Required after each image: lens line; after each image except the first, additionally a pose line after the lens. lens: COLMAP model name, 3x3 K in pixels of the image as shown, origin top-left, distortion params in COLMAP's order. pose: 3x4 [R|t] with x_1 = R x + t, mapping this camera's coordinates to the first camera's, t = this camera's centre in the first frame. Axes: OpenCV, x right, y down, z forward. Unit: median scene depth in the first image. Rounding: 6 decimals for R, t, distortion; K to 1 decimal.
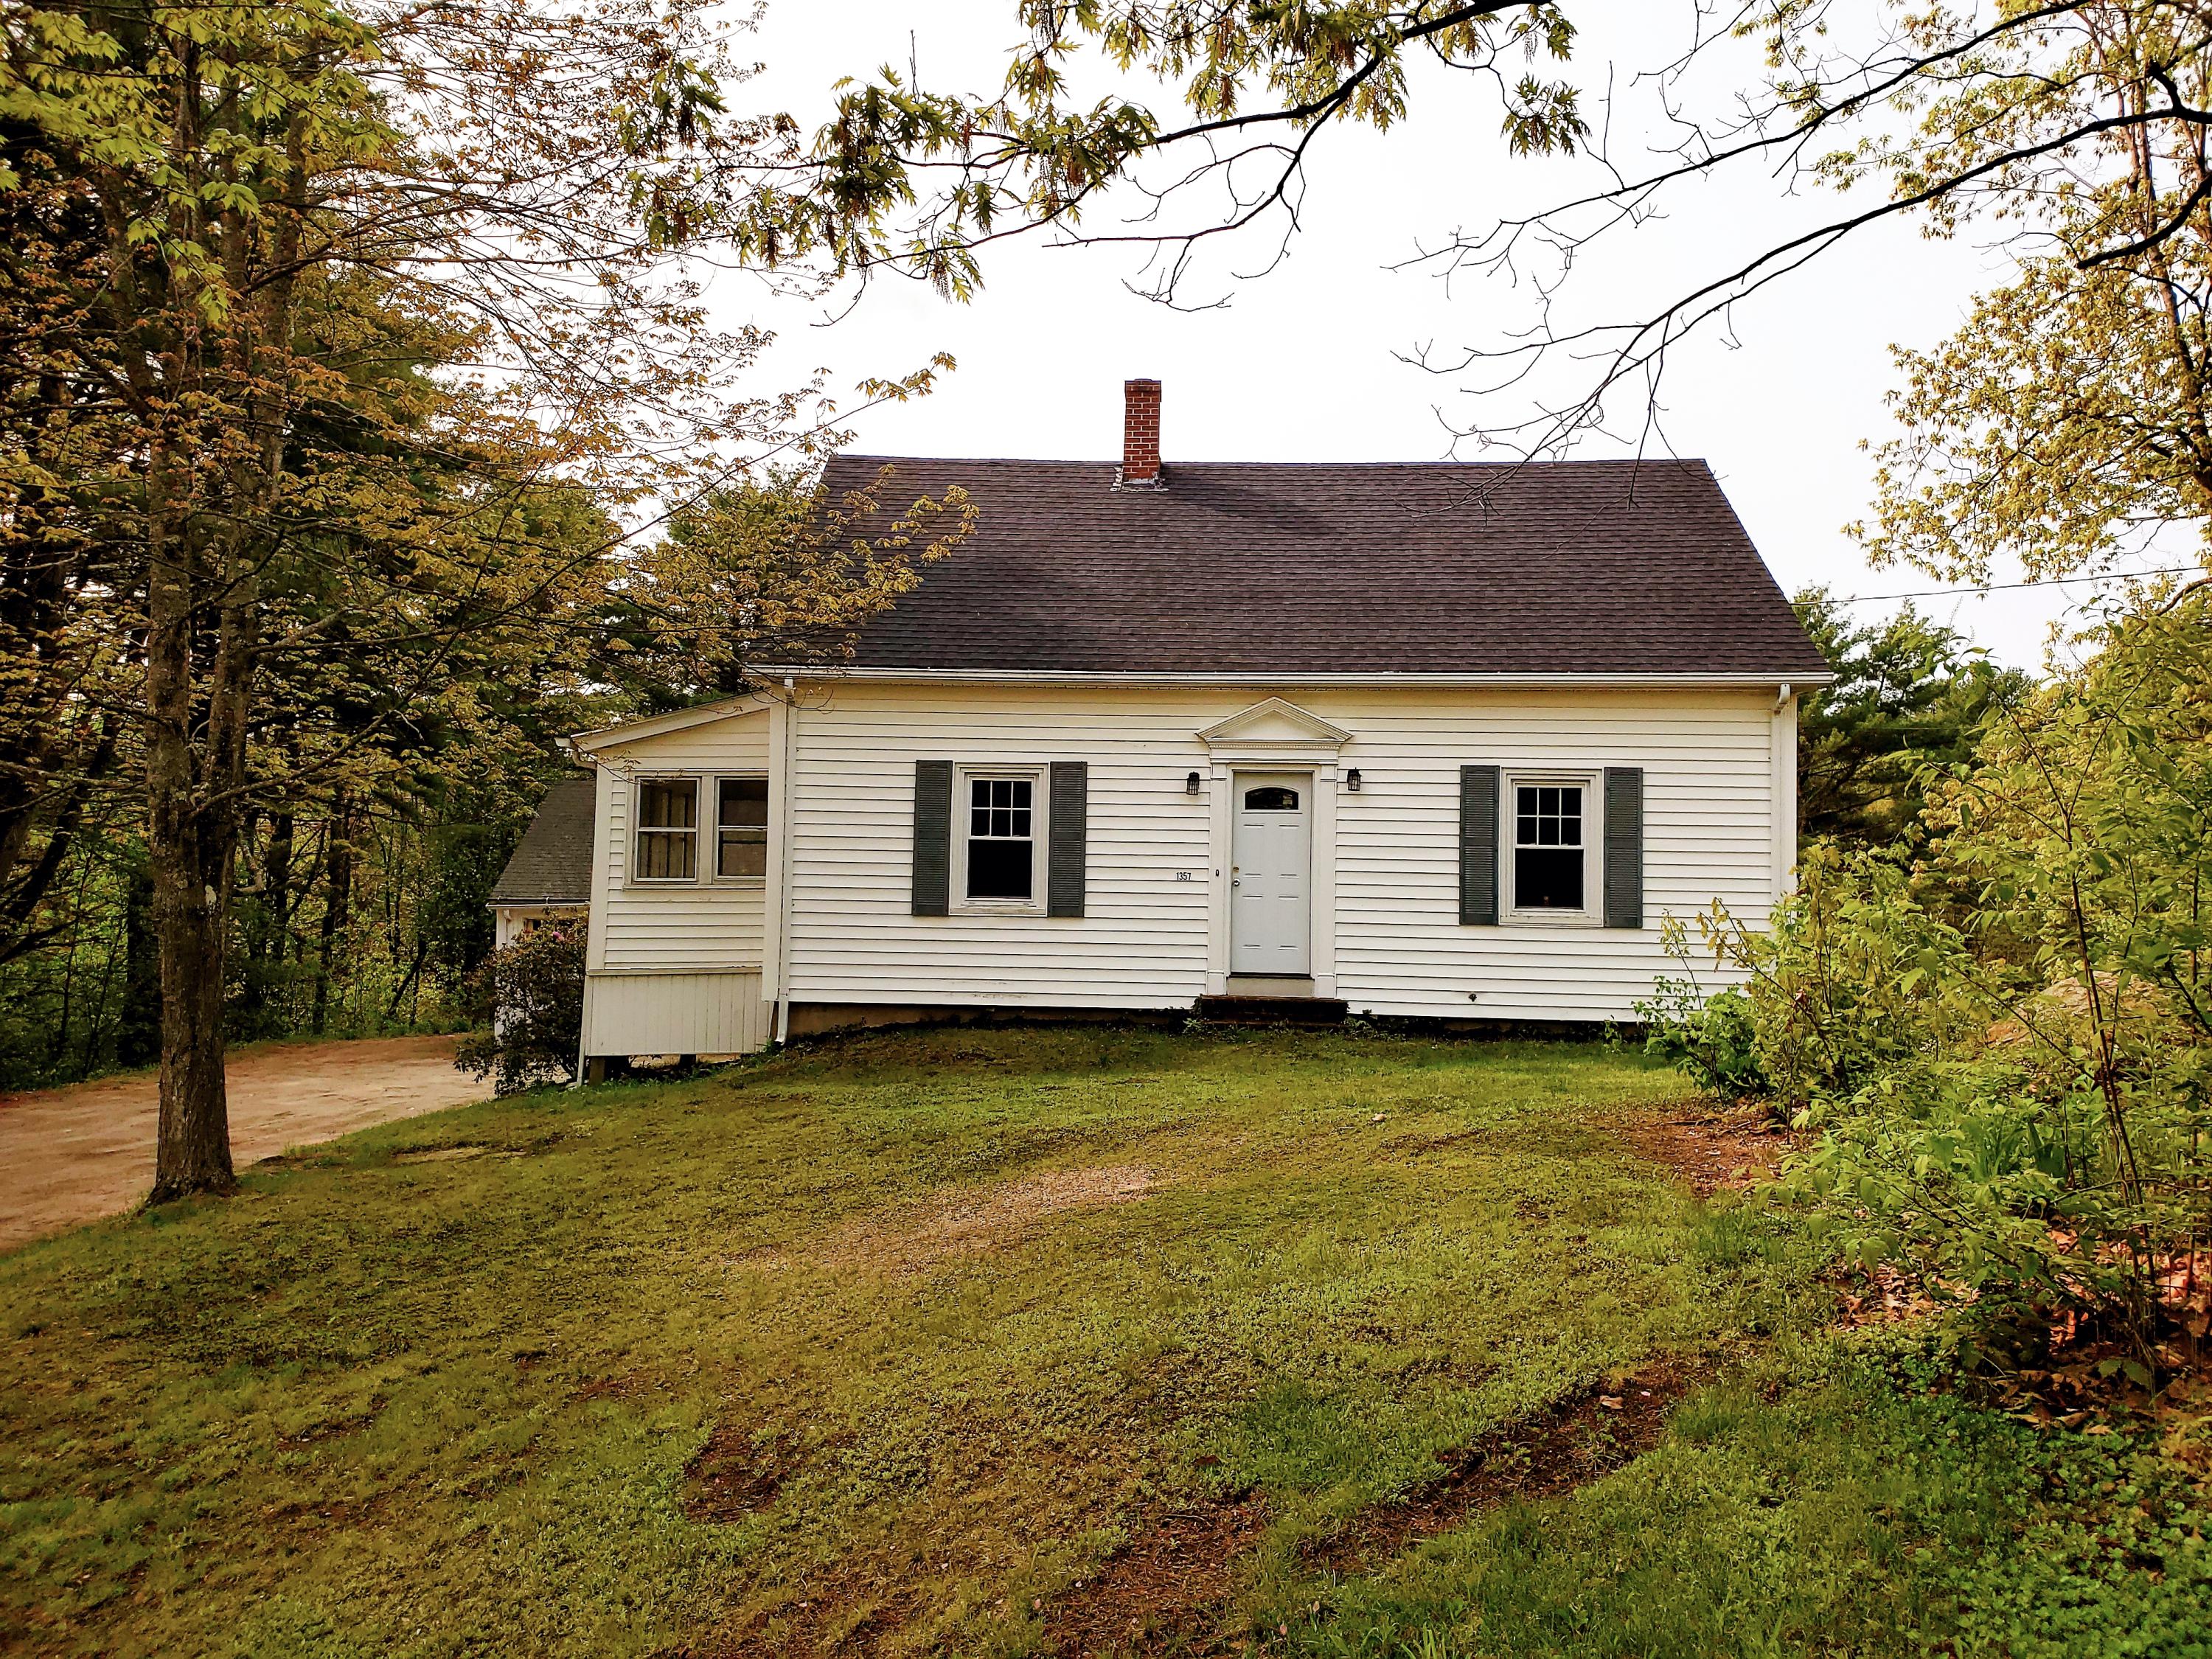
lens RADIAL K [[1728.4, 0, 1106.0], [0, 1728.4, 829.5], [0, 0, 1]] dist [0.041087, -0.004070]
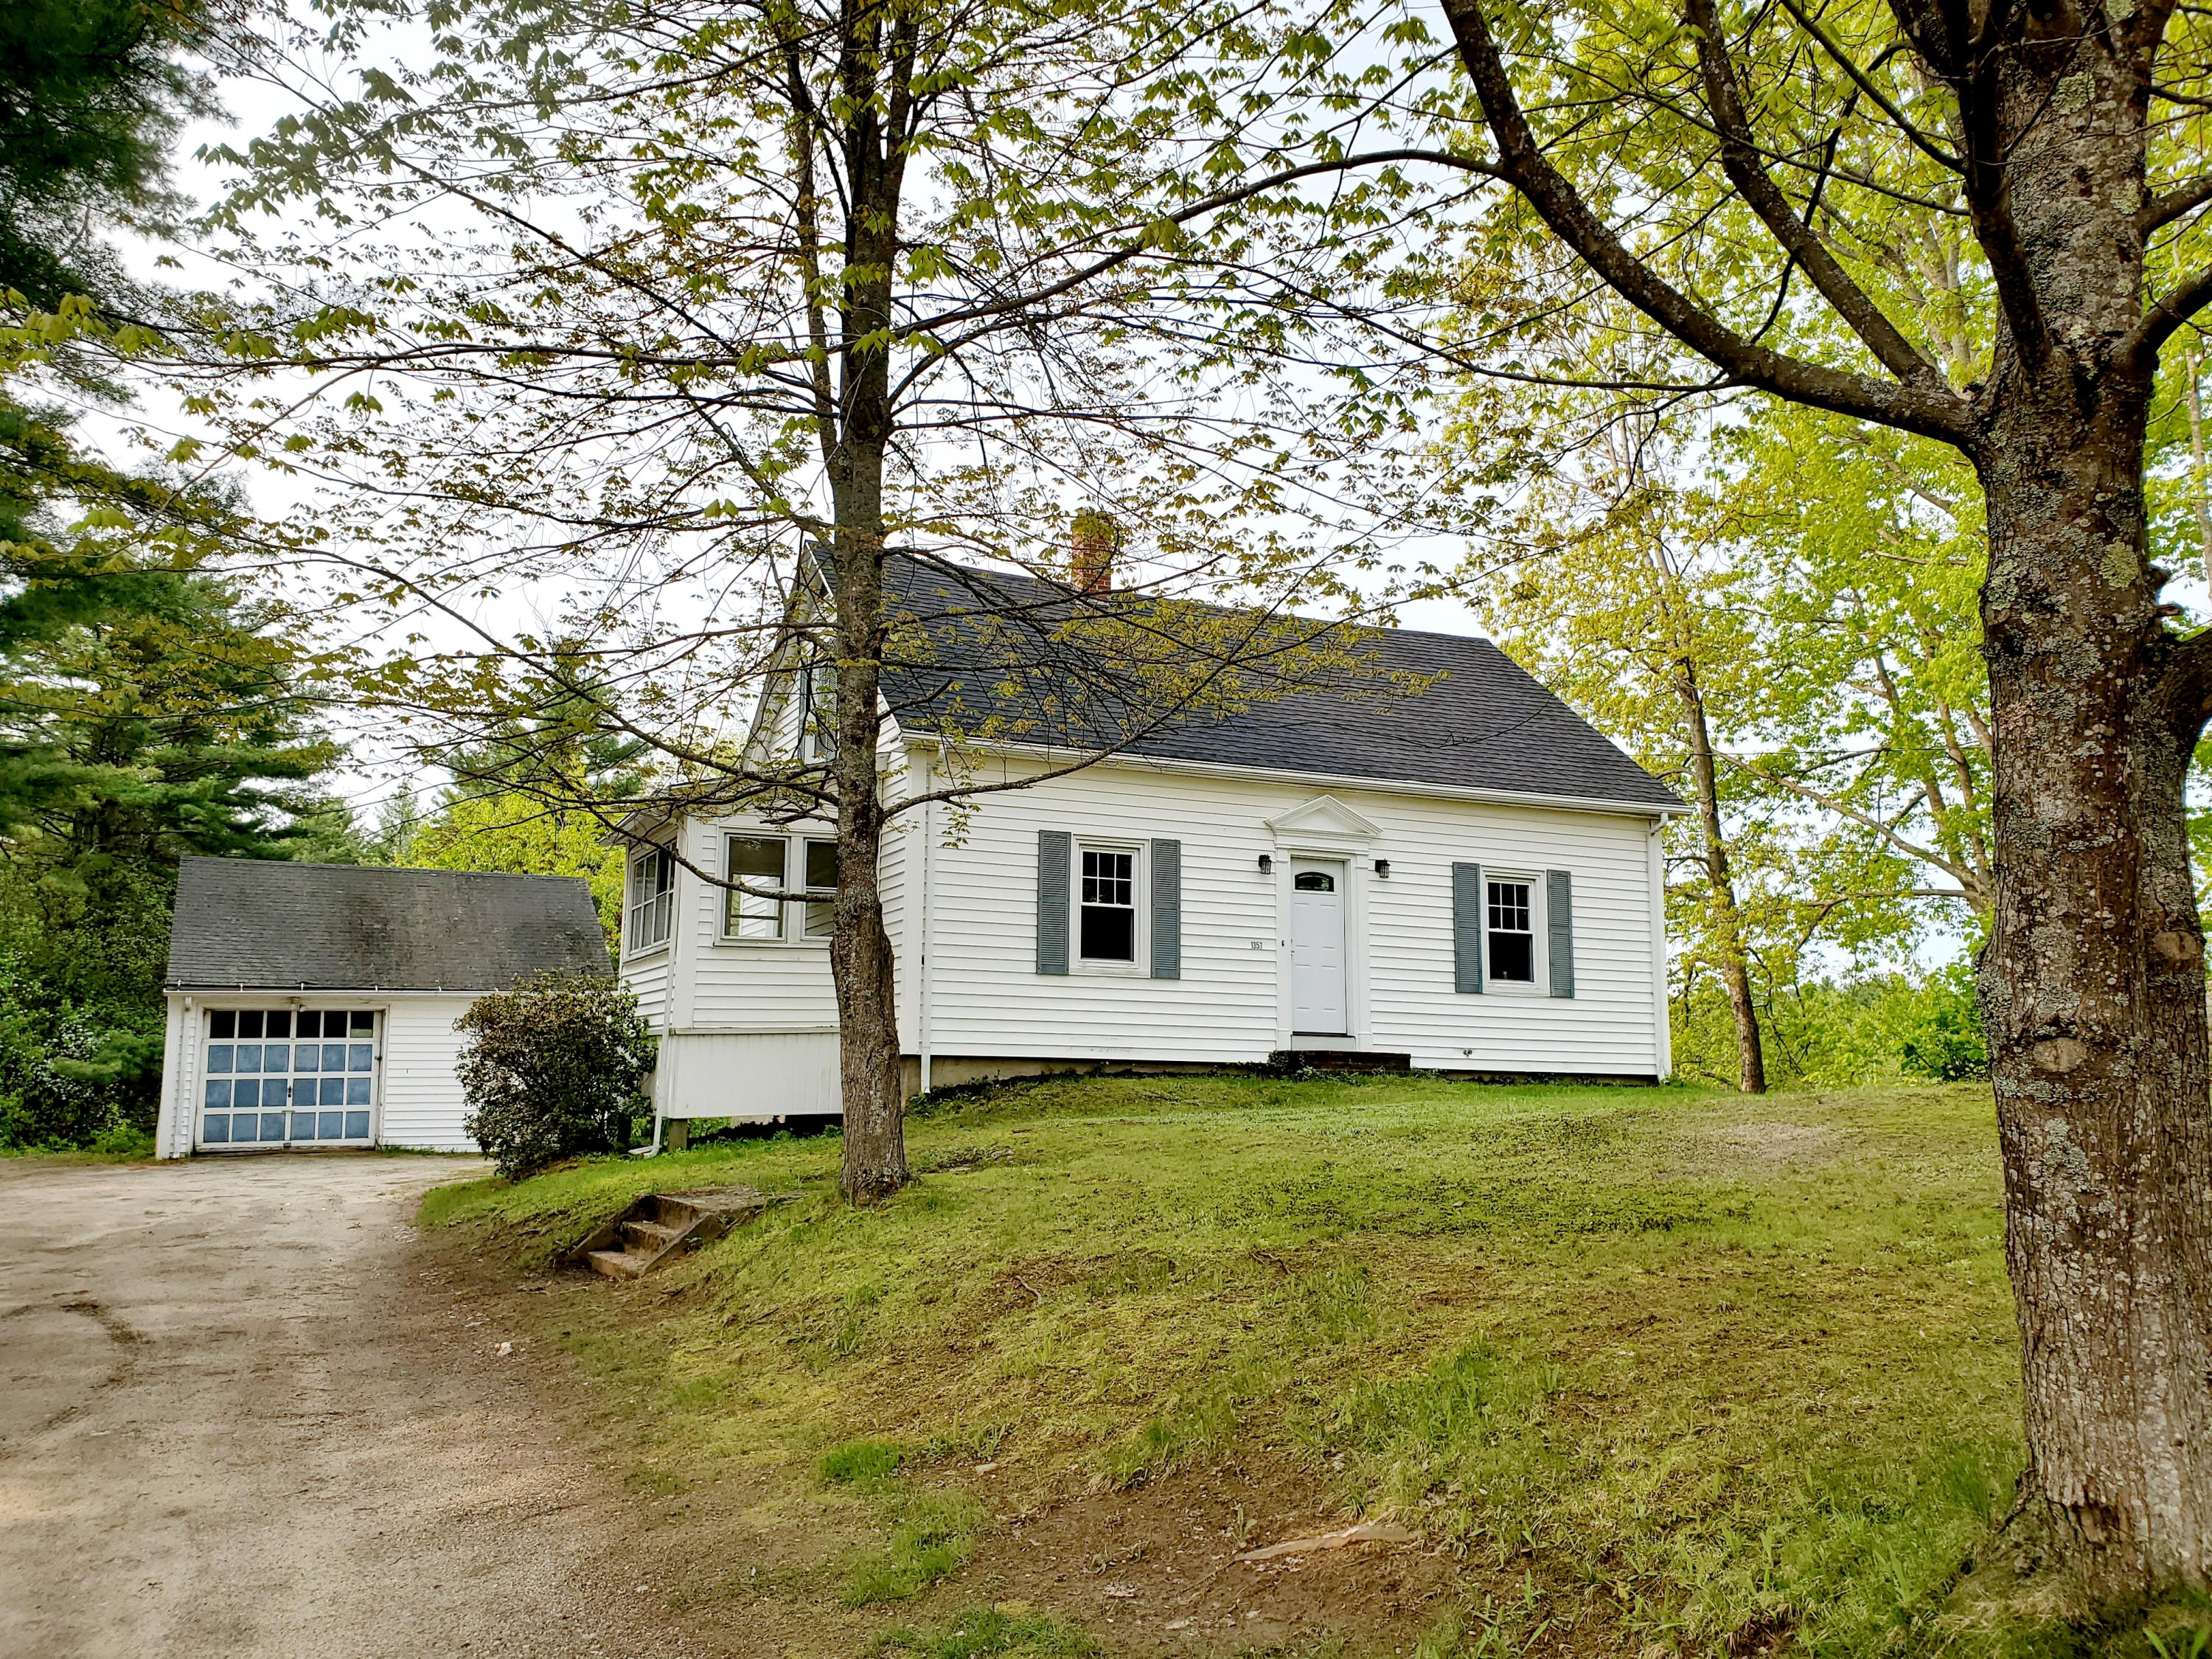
lens RADIAL K [[1704.3, 0, 1056.7], [0, 1704.3, 828.0], [0, 0, 1]] dist [0.150813, -0.325015]
pose [[0.890204, 0.059151, 0.451705, -0.589074], [-0.050844, 0.998240, -0.030519, -0.009564], [-0.452716, 0.004201, 0.891645, 0.048466]]
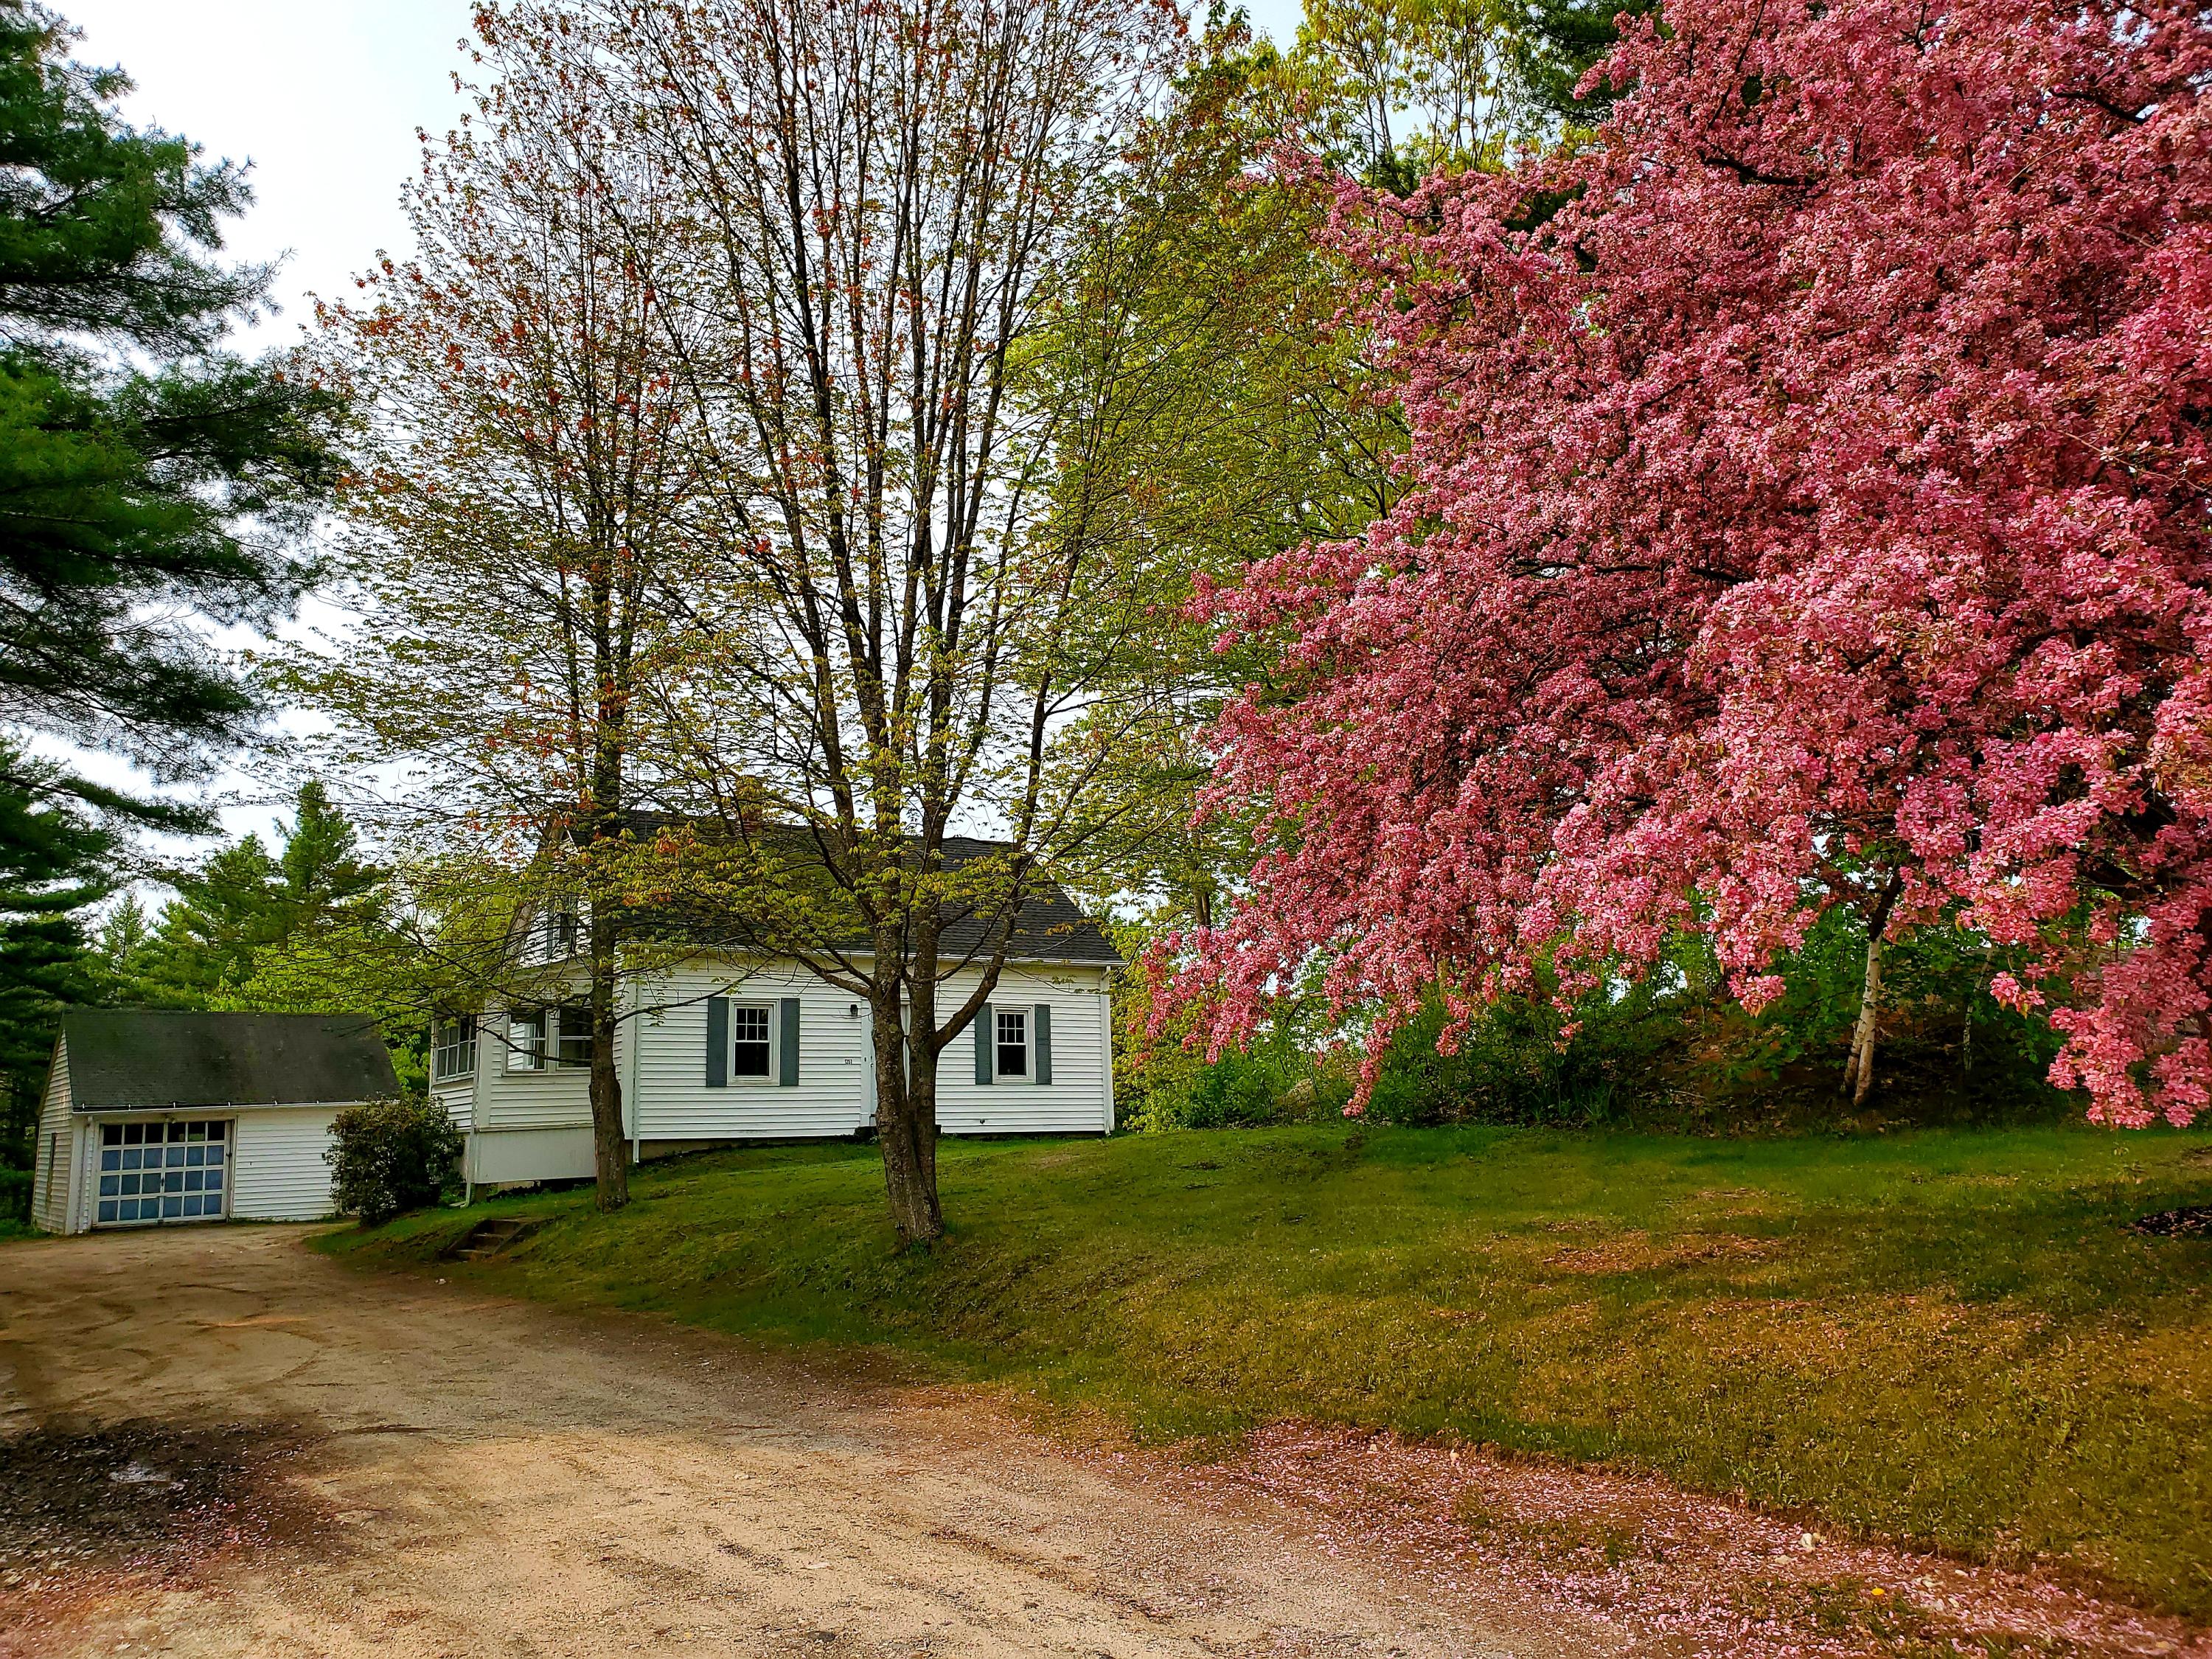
lens RADIAL K [[1812.6, 0, 1112.3], [0, 1812.6, 715.6], [0, 0, 1]] dist [0.003885, -0.010620]
pose [[0.795765, 0.096808, 0.597818, -0.927725], [-0.028006, 0.991967, -0.123356, -0.109287], [-0.604958, 0.081420, 0.792084, -0.743454]]
